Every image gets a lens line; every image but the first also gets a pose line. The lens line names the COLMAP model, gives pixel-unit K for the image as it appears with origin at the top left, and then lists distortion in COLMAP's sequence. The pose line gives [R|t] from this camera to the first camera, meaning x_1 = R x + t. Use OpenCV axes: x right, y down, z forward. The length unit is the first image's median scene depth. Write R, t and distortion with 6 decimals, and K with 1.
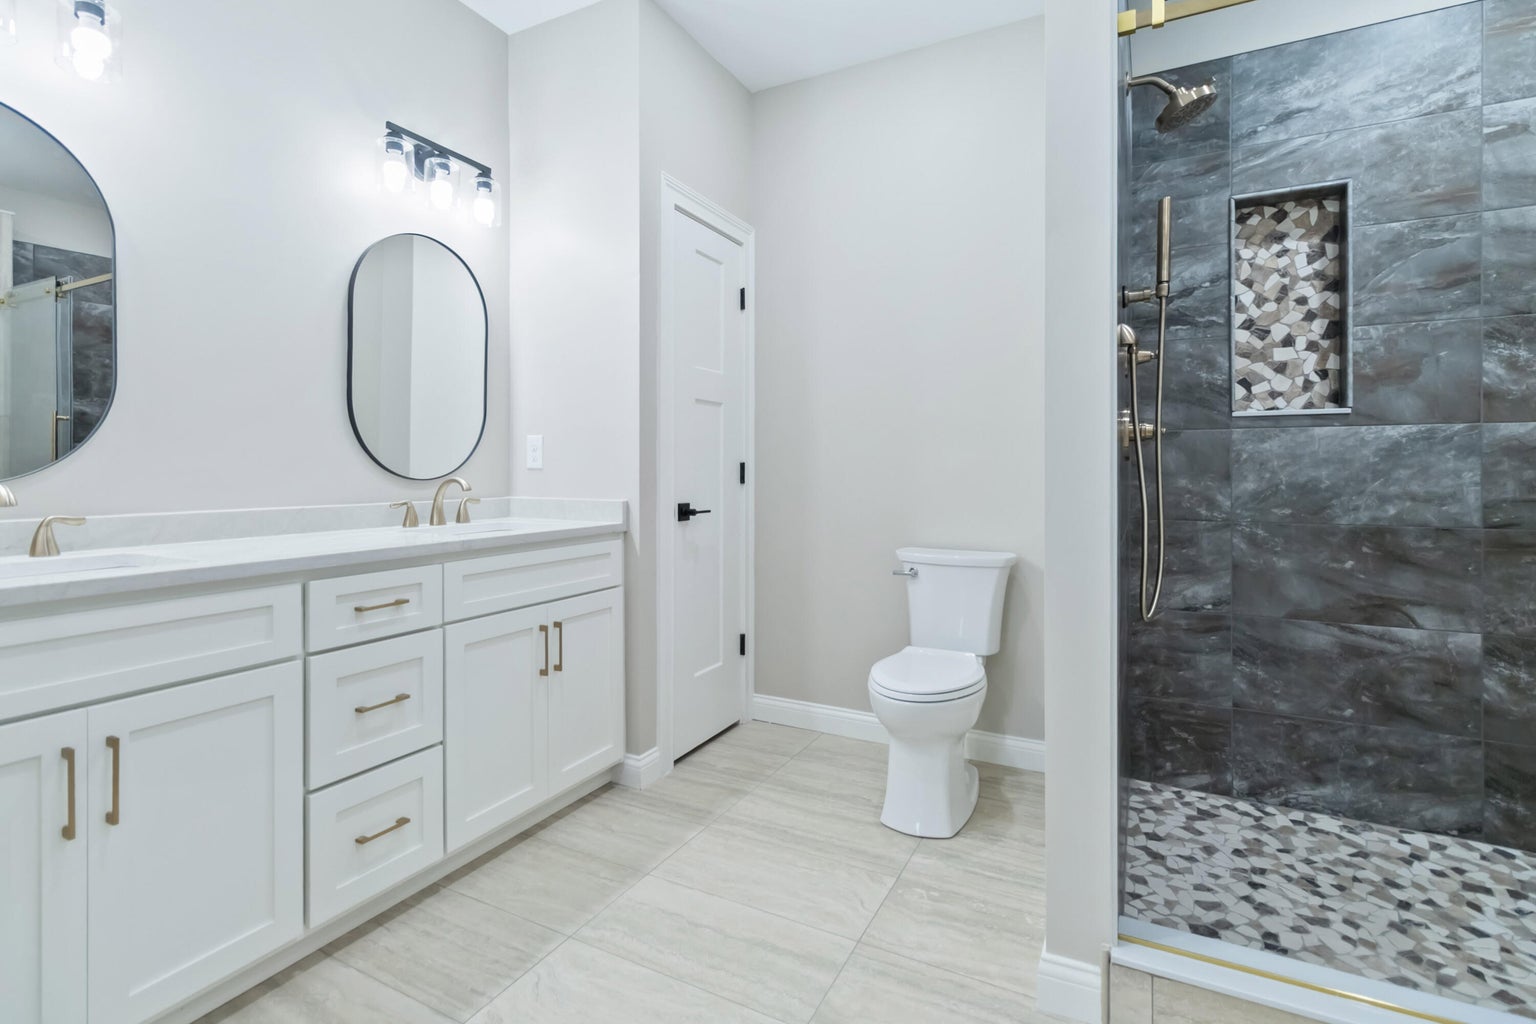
lens RADIAL K [[732.9, 0, 766.1], [0, 732.9, 473.9], [0, 0, 1]] dist [0.000661, 0.000973]
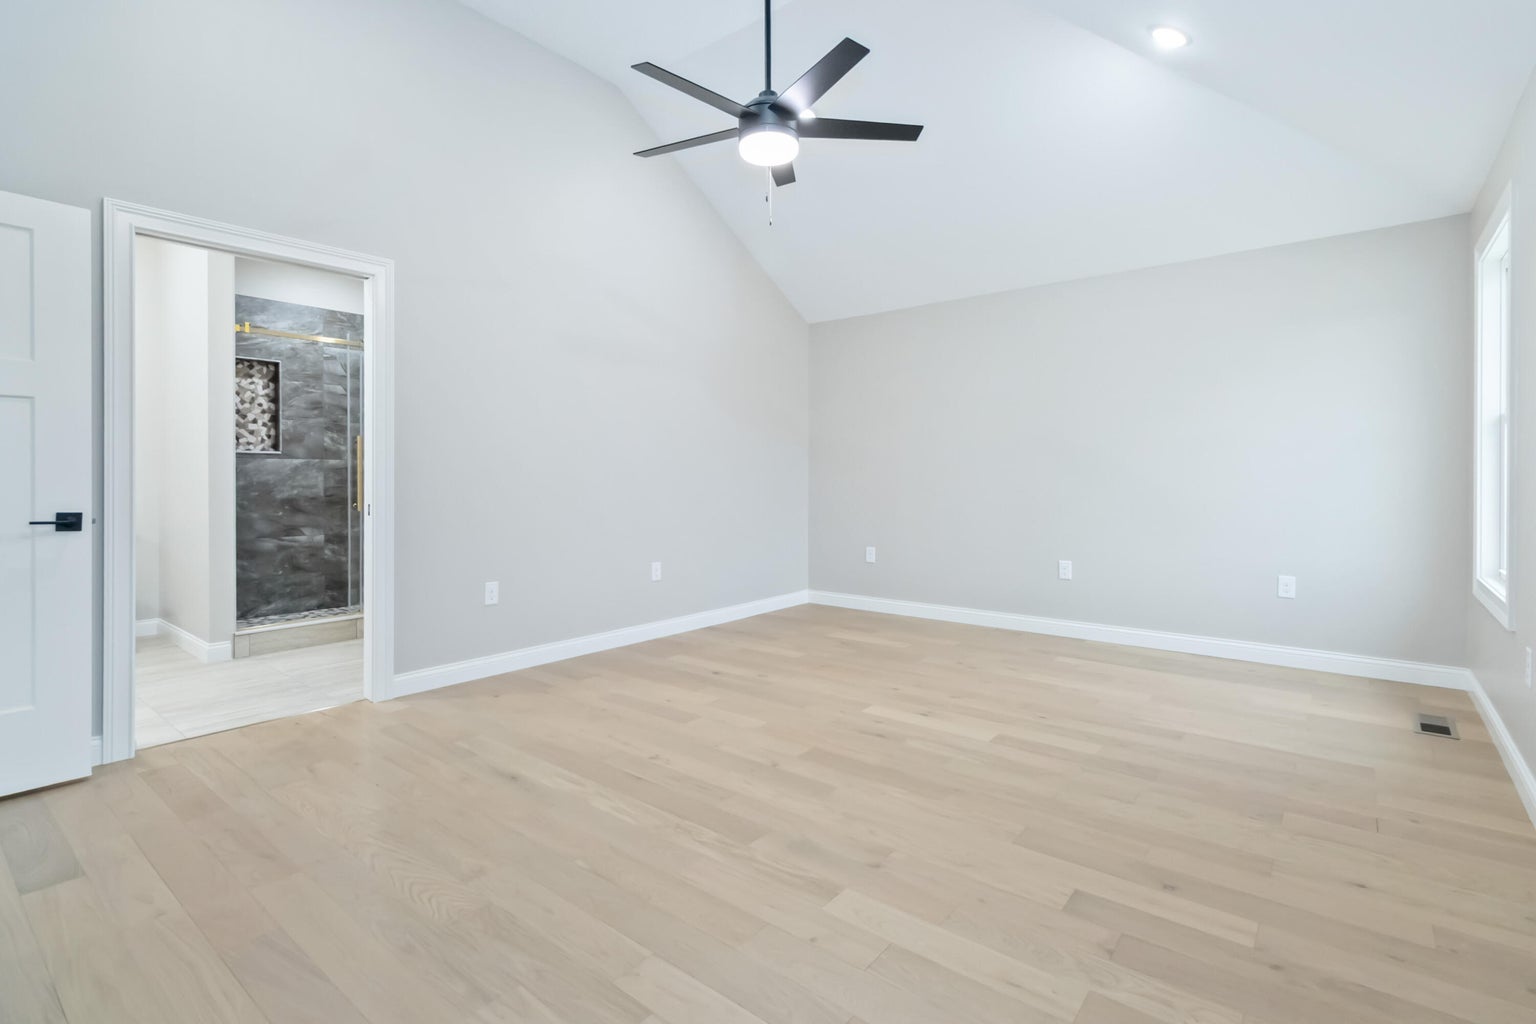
lens RADIAL K [[728.4, 0, 772.4], [0, 728.4, 477.4], [0, 0, 1]] dist [0.003356, 0.000623]
pose [[0.191932, -0.000853, 0.981408, -1.342064], [0.004098, 0.999992, 0.000067, 0.005466], [-0.981400, 0.004009, 0.191933, -1.140974]]
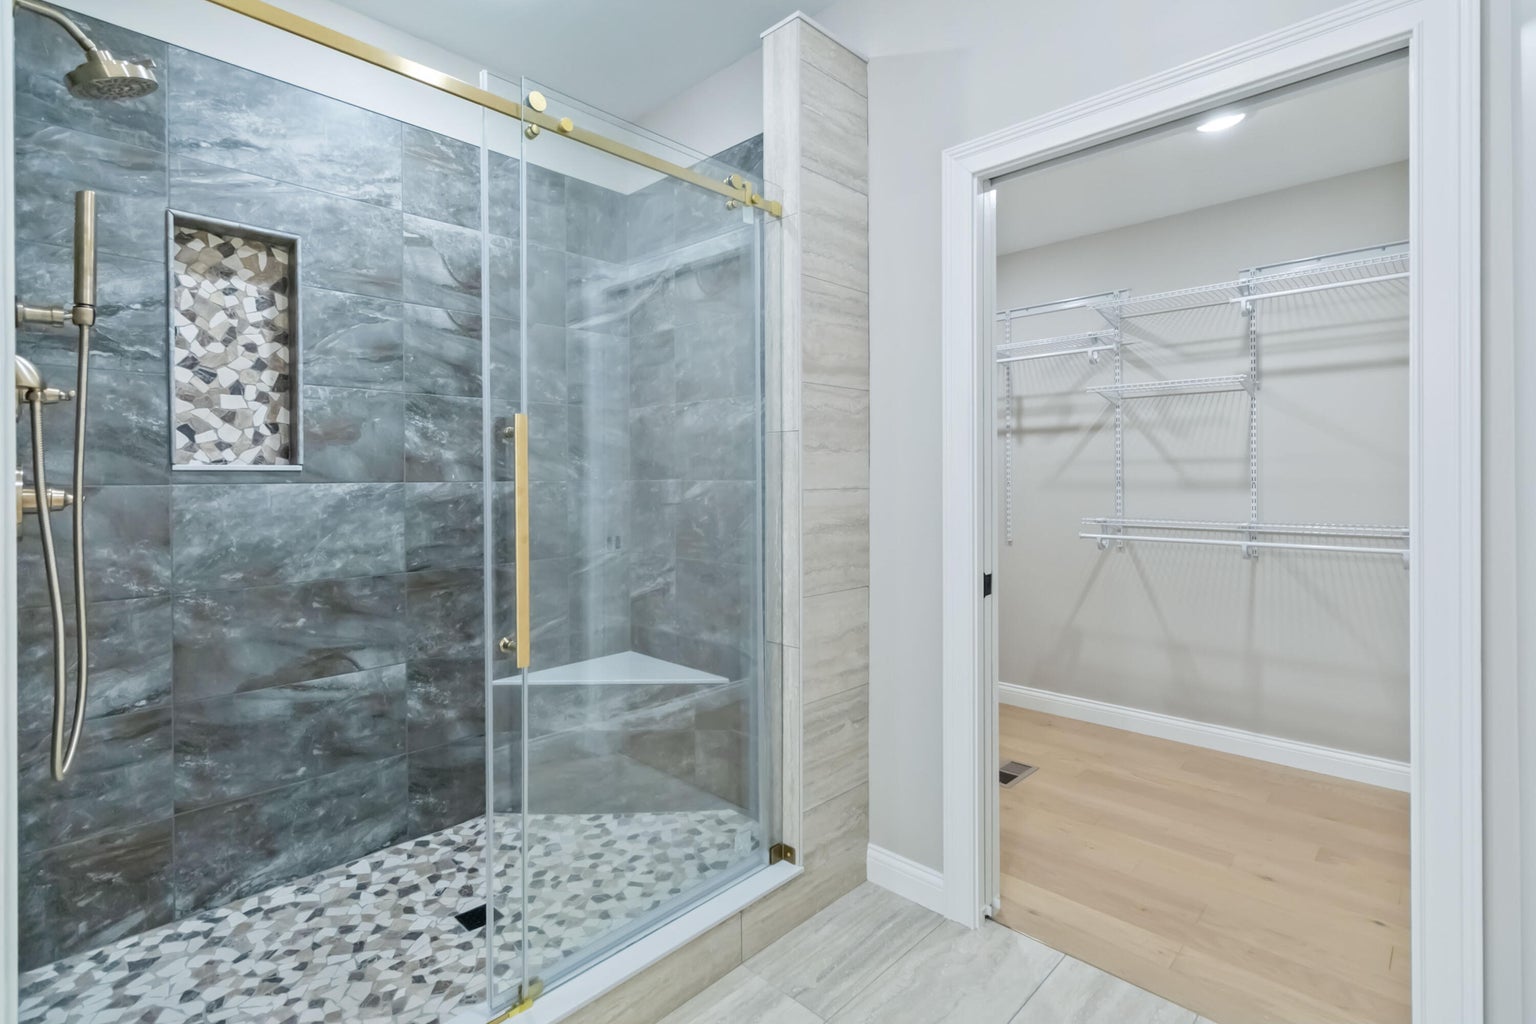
lens RADIAL K [[723.1, 0, 769.0], [0, 723.1, 475.4], [0, 0, 1]] dist [0.002190, 0.000005]
pose [[0.279140, 0.000884, 0.960250, 0.027977], [0.008769, 0.999956, -0.003469, -0.067207], [-0.960210, 0.009389, 0.279120, 0.113389]]
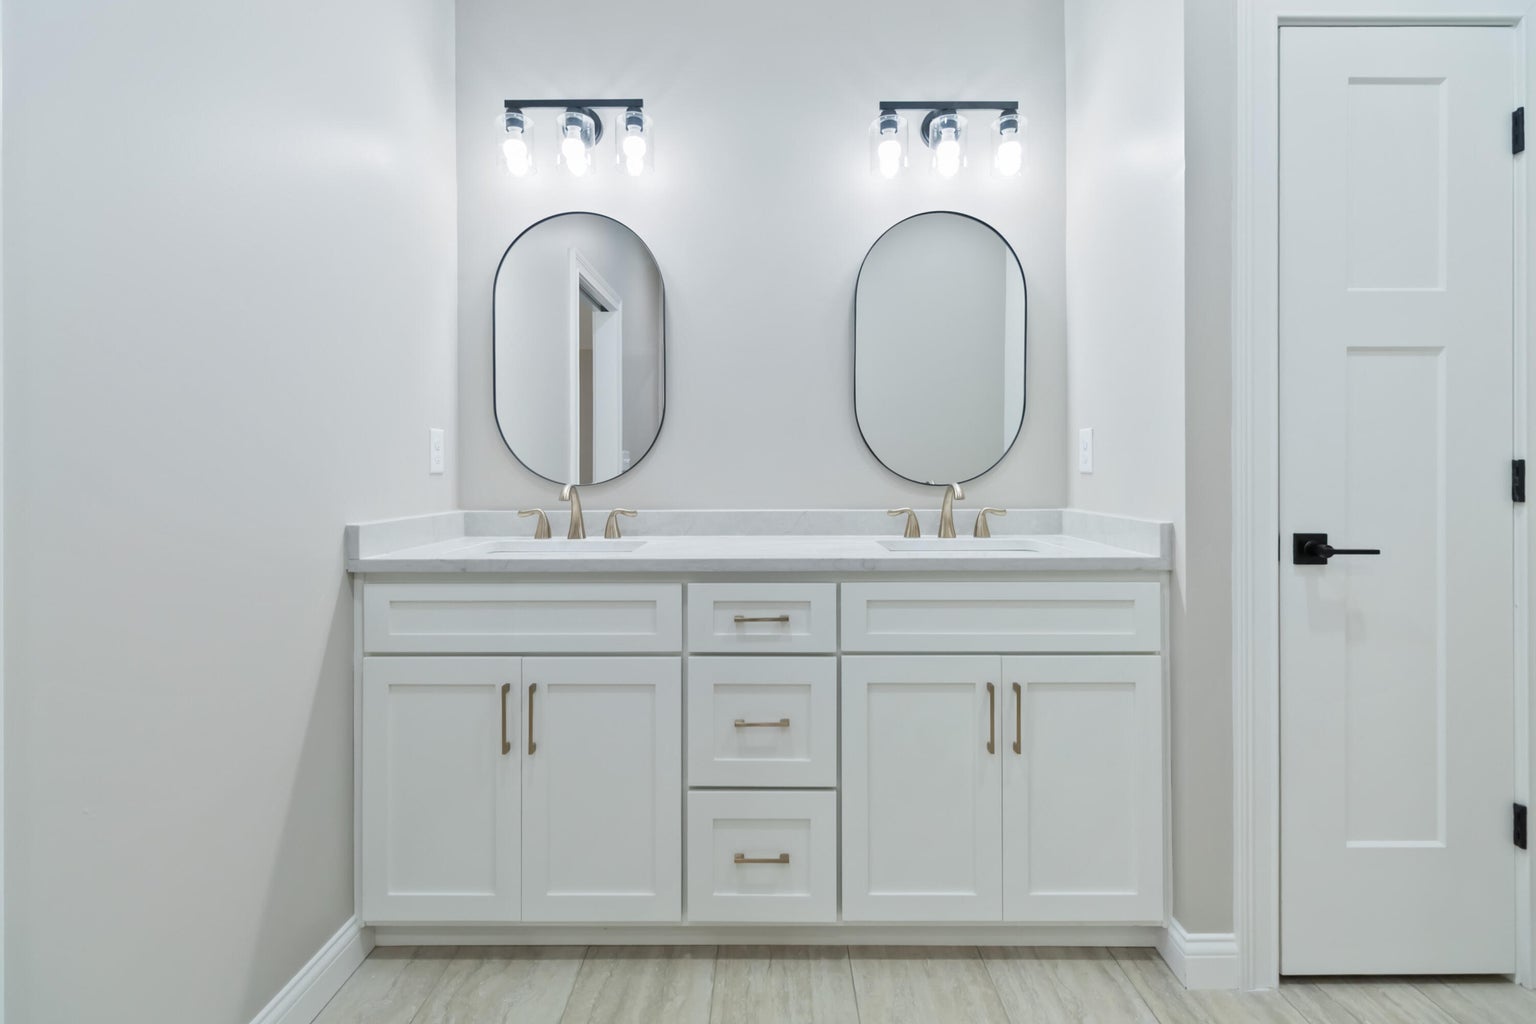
lens RADIAL K [[723.1, 0, 769.0], [0, 723.1, 475.4], [0, 0, 1]] dist [0.002190, 0.000005]
pose [[0.464437, 0.001936, -0.885604, 0.232110], [-0.004921, 0.999988, -0.000395, -0.003308], [0.885592, 0.004542, 0.464441, 0.443682]]
